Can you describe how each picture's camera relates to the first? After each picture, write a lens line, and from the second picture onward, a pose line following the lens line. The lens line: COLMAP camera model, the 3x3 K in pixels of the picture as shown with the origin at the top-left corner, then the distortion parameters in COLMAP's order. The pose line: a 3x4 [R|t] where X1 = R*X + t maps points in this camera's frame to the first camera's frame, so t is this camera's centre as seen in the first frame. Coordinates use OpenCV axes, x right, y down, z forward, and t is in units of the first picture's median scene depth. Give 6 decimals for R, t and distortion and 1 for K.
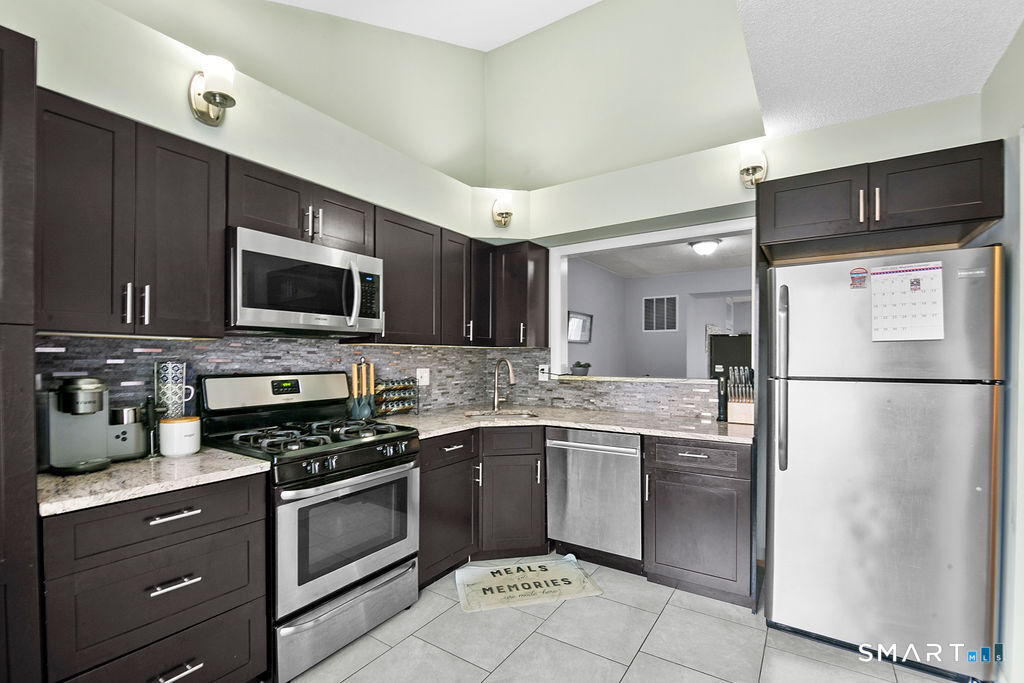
lens RADIAL K [[465.9, 0, 511.5], [0, 465.9, 359.3], [0, 0, 1]] dist [0.000878, -0.000024]
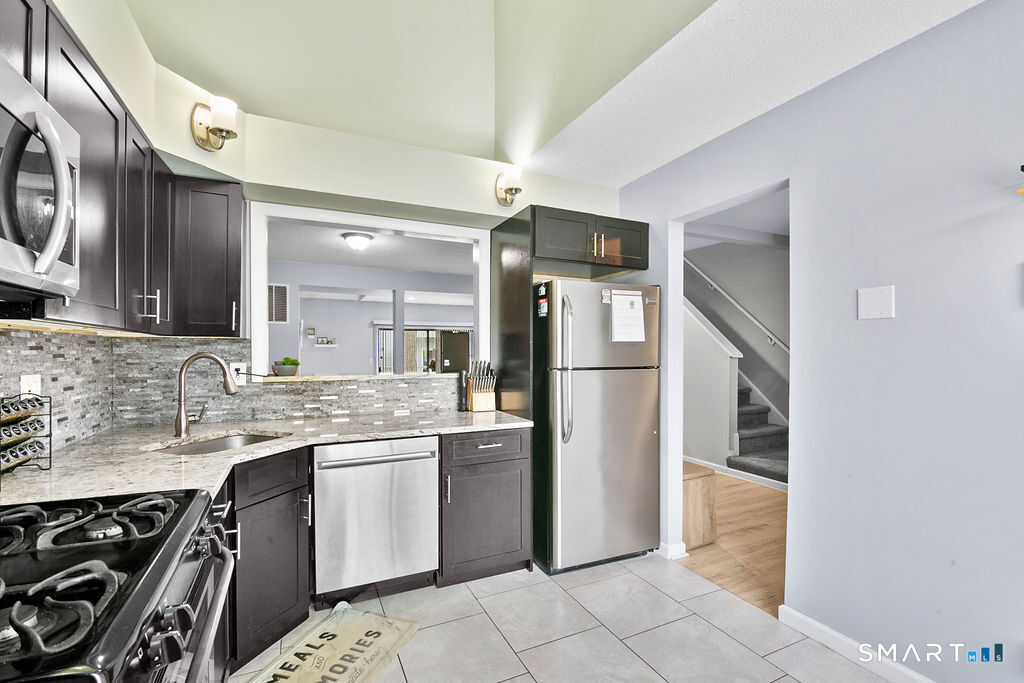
lens RADIAL K [[447.9, 0, 509.2], [0, 447.9, 352.8], [0, 0, 1]] dist [-0.000655, -0.000285]
pose [[0.524831, -0.000162, 0.851207, -0.334576], [0.003188, 0.999993, -0.001776, -0.001159], [-0.851201, 0.003646, 0.524828, 0.325737]]
